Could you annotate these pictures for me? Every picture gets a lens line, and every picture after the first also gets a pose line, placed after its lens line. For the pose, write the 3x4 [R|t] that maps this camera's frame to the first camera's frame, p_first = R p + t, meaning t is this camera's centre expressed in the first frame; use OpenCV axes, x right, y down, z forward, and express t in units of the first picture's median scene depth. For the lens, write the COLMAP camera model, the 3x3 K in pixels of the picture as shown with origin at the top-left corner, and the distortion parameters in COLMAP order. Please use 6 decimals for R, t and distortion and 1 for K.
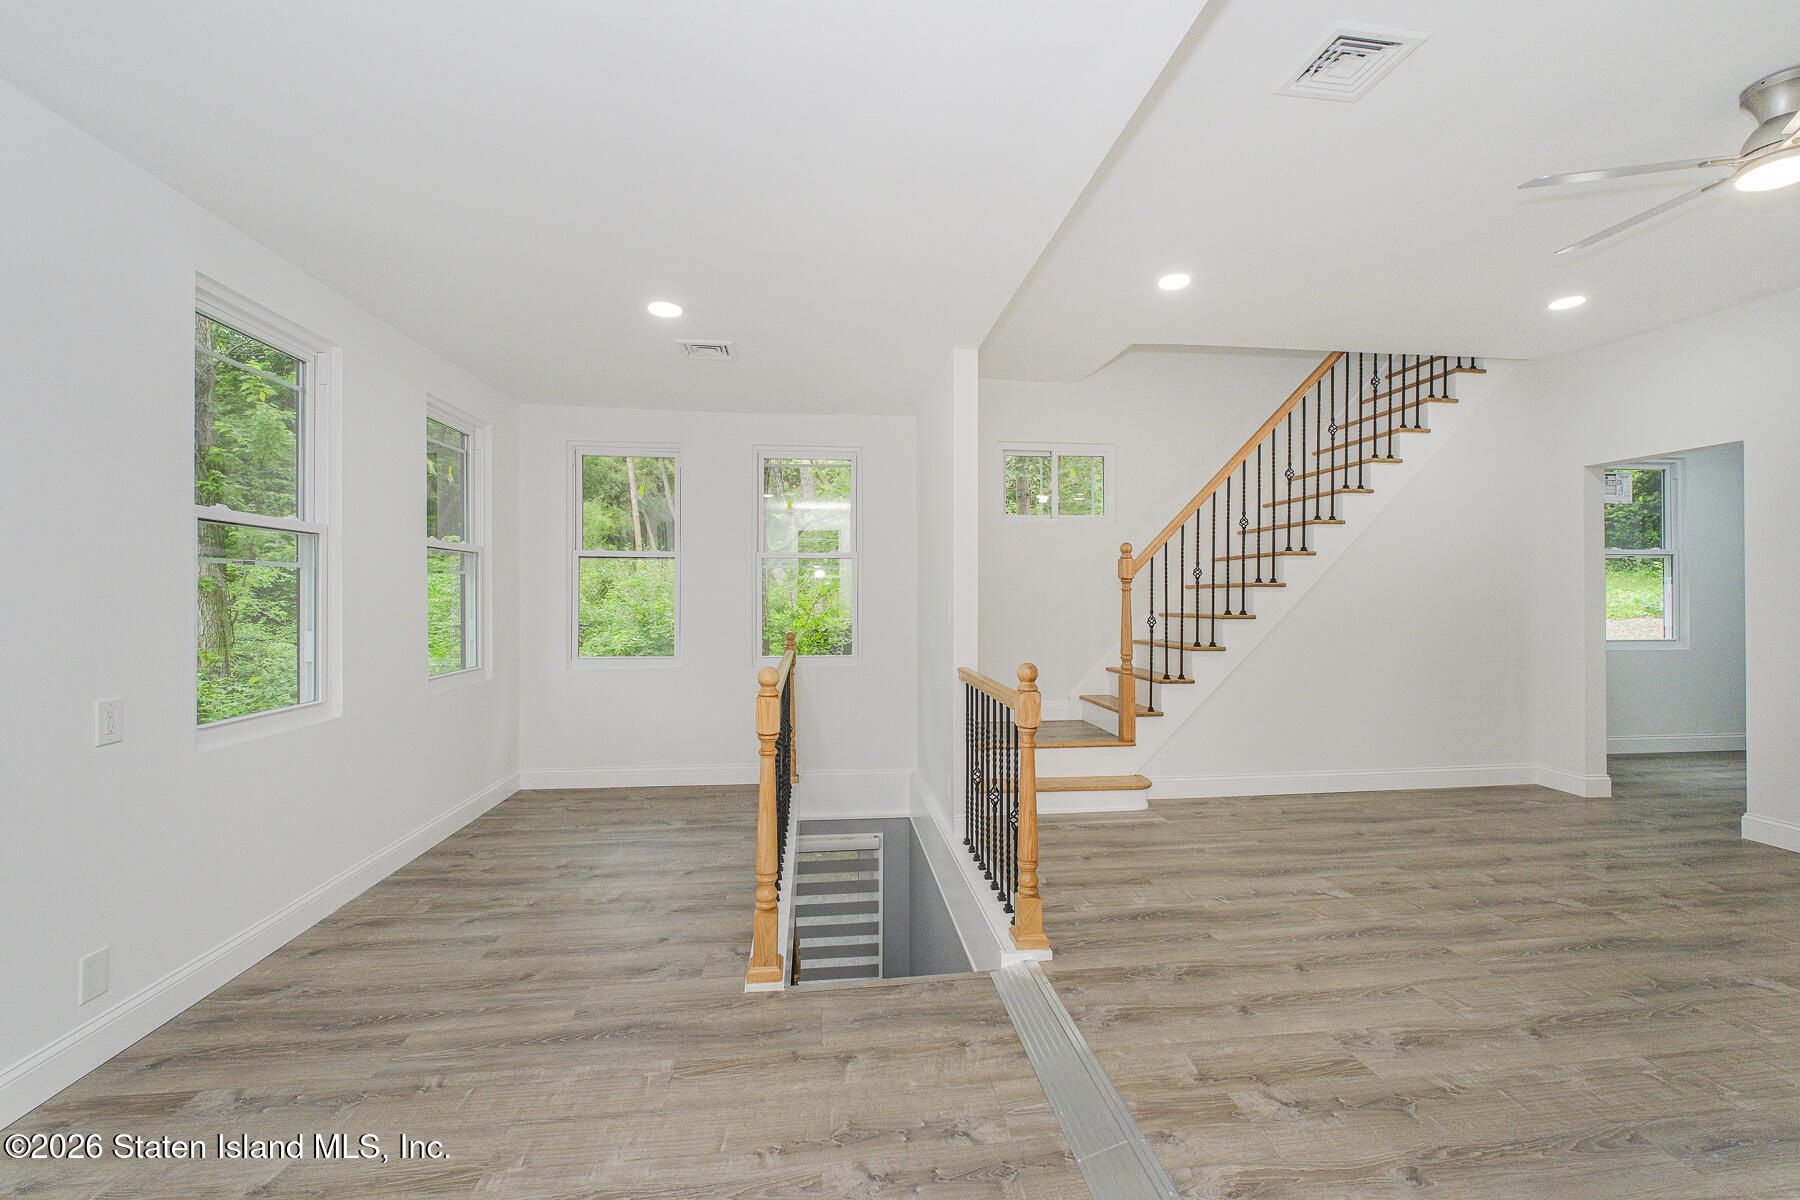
lens RADIAL K [[753.5, 0, 905.2], [0, 753.5, 598.6], [0, 0, 1]] dist [-0.003515, 0.000172]
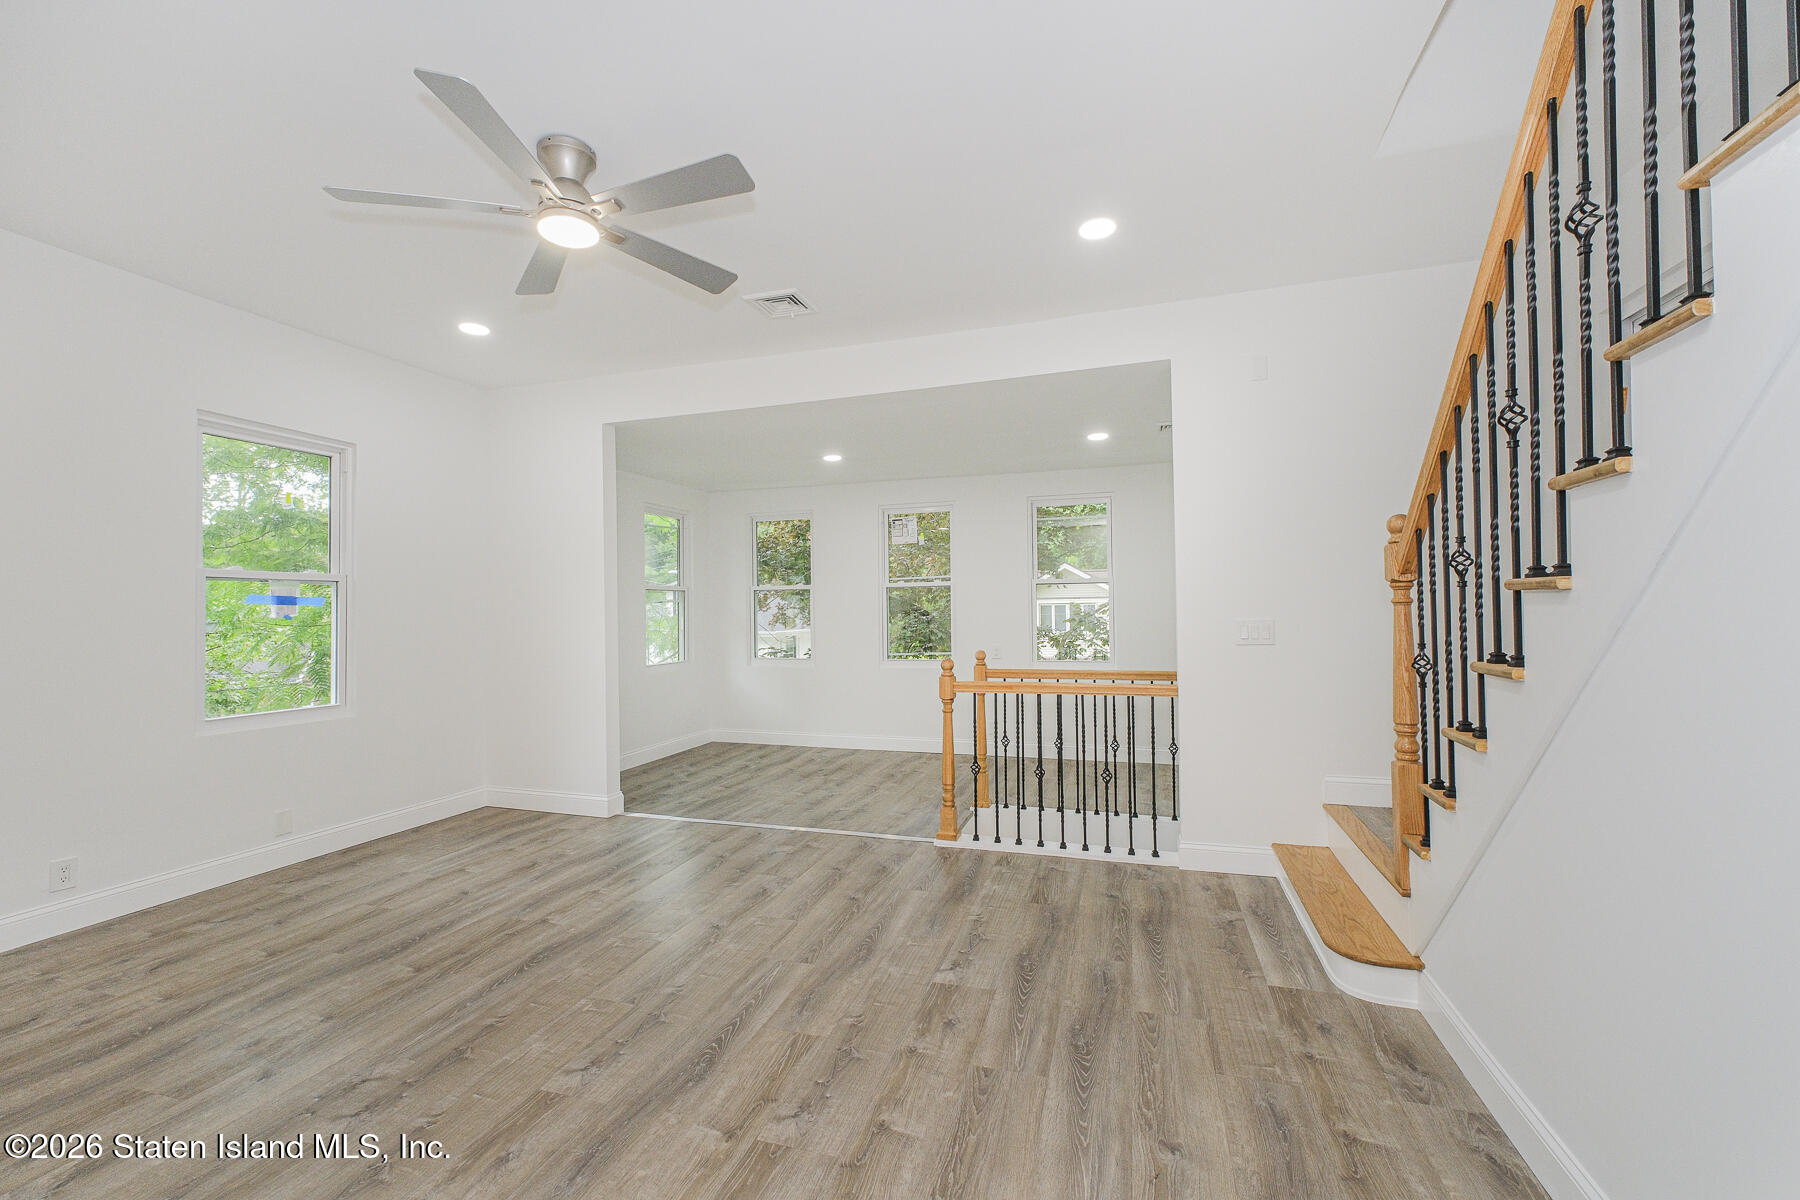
lens RADIAL K [[753.5, 0, 905.2], [0, 753.5, 598.6], [0, 0, 1]] dist [-0.003515, 0.000172]
pose [[-0.413155, -0.009152, -0.910615, 1.454163], [0.007417, 0.999883, -0.013414, -0.017056], [0.910630, -0.012296, -0.413039, 1.399960]]
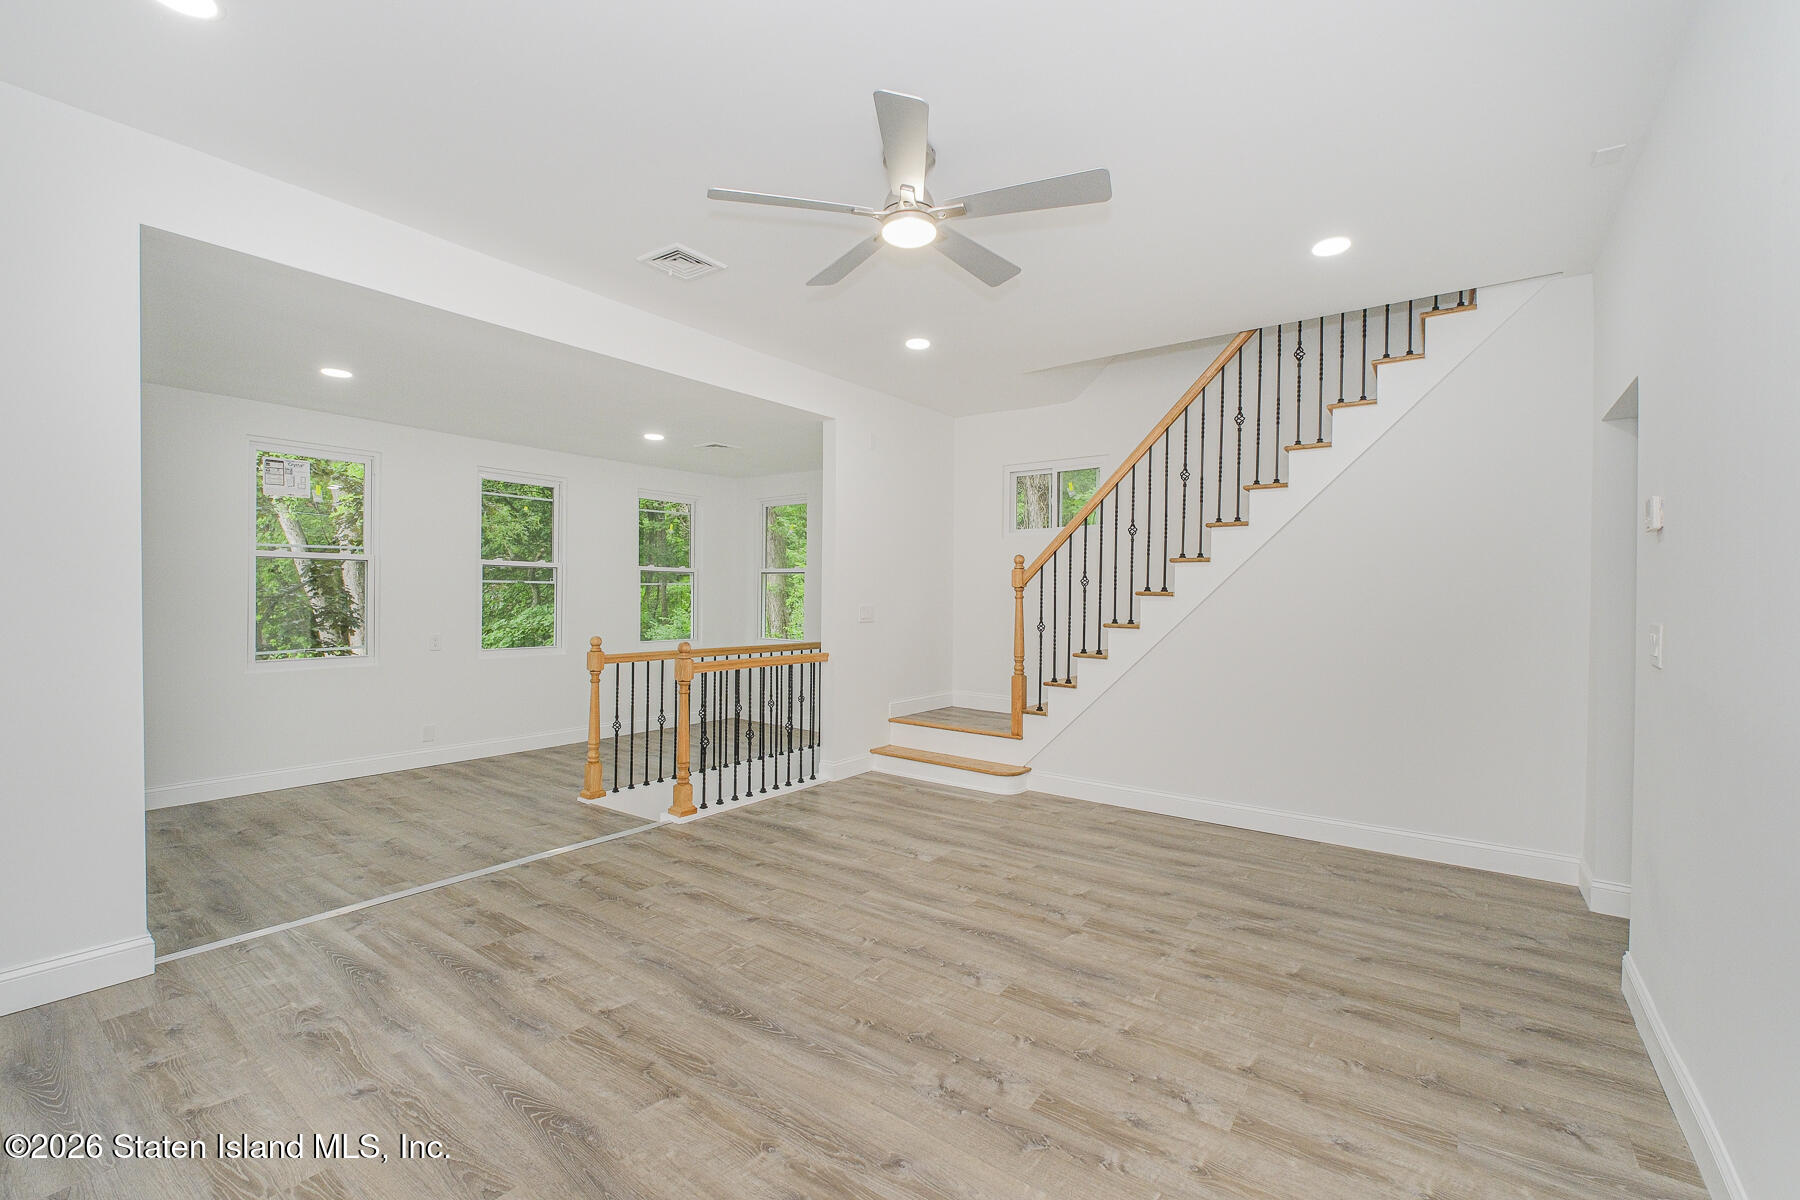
lens RADIAL K [[753.5, 0, 905.2], [0, 753.5, 598.6], [0, 0, 1]] dist [-0.003515, 0.000172]
pose [[0.726935, 0.010794, -0.686622, 1.450798], [-0.013212, 0.999911, 0.001732, -0.015046], [0.686579, 0.007812, 0.727013, 0.128806]]
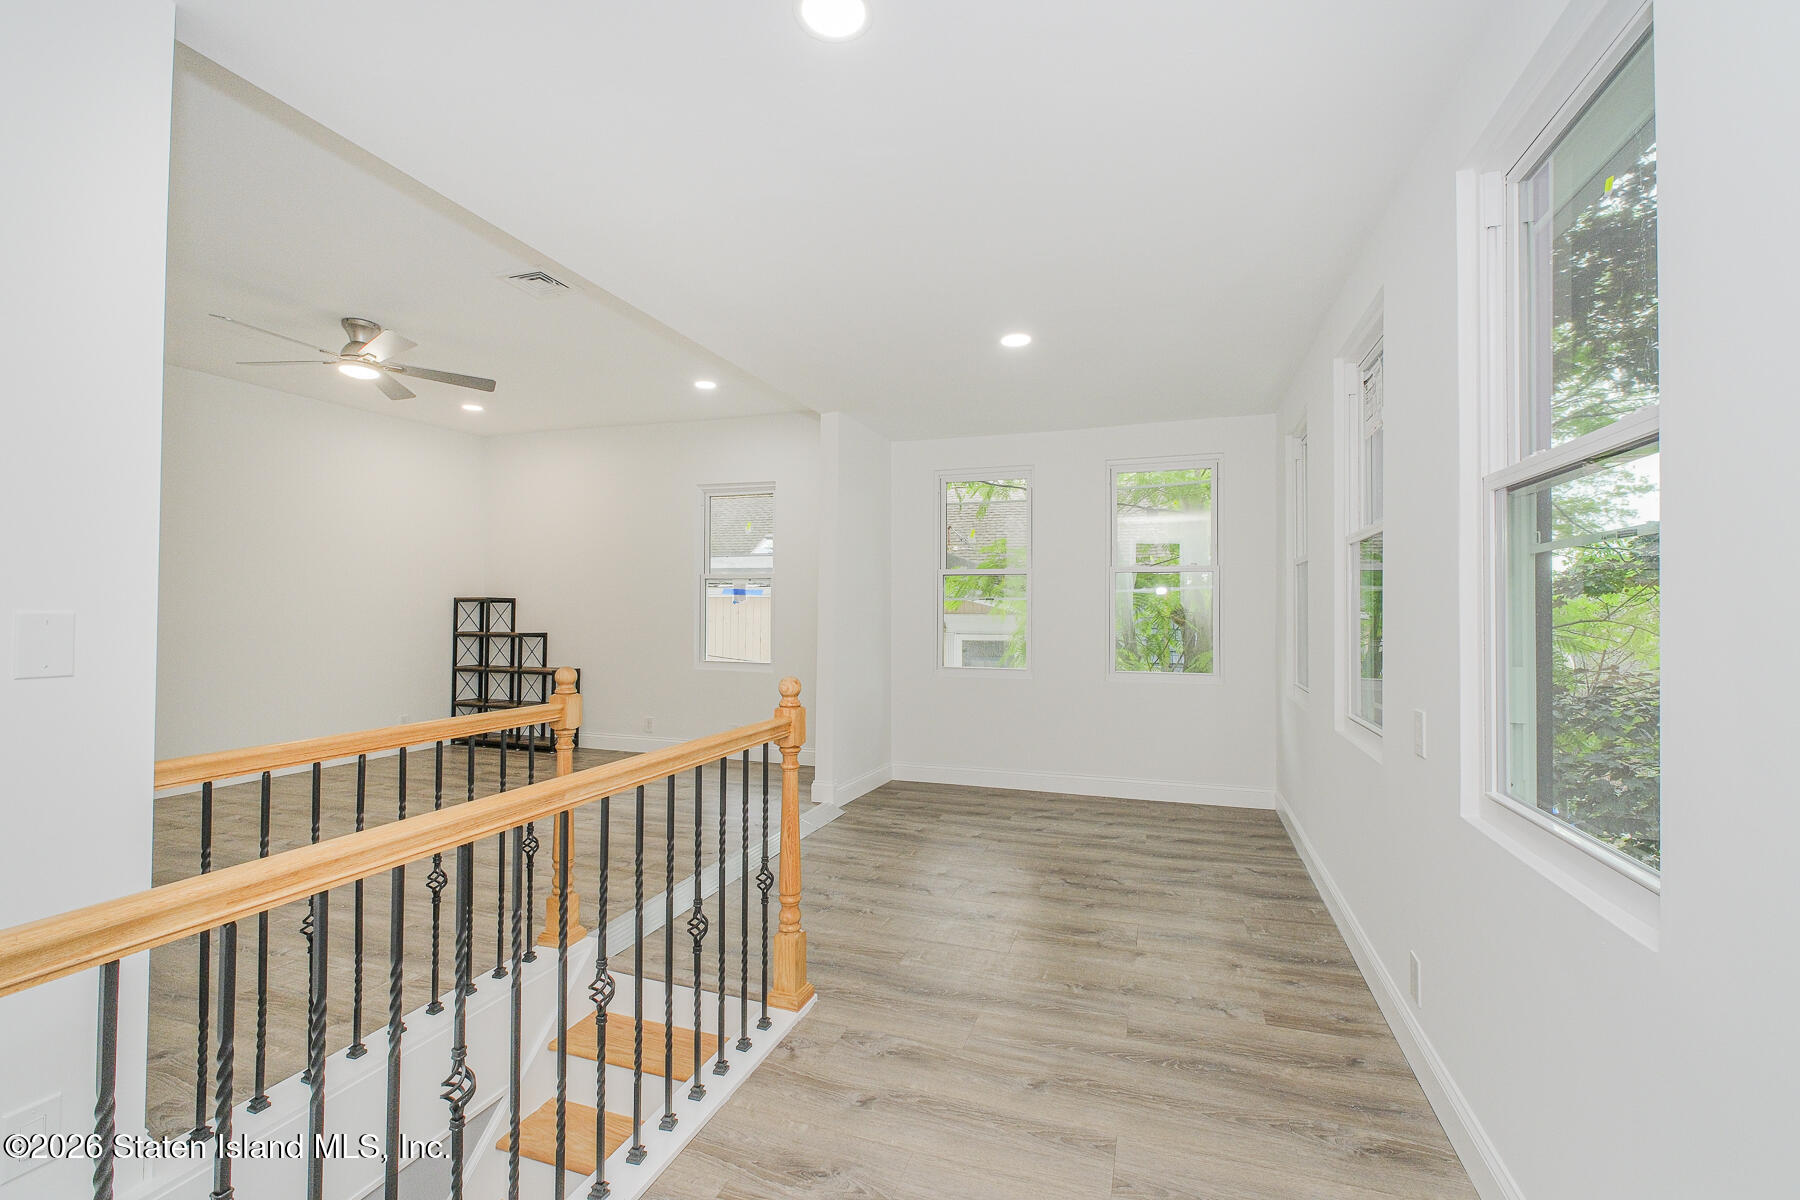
lens RADIAL K [[753.5, 0, 905.2], [0, 753.5, 598.6], [0, 0, 1]] dist [-0.003515, 0.000172]
pose [[-0.900545, -0.000353, 0.434762, -0.621876], [-0.005866, 0.999919, -0.011339, 0.002149], [-0.434723, -0.012762, -0.900474, 1.535268]]
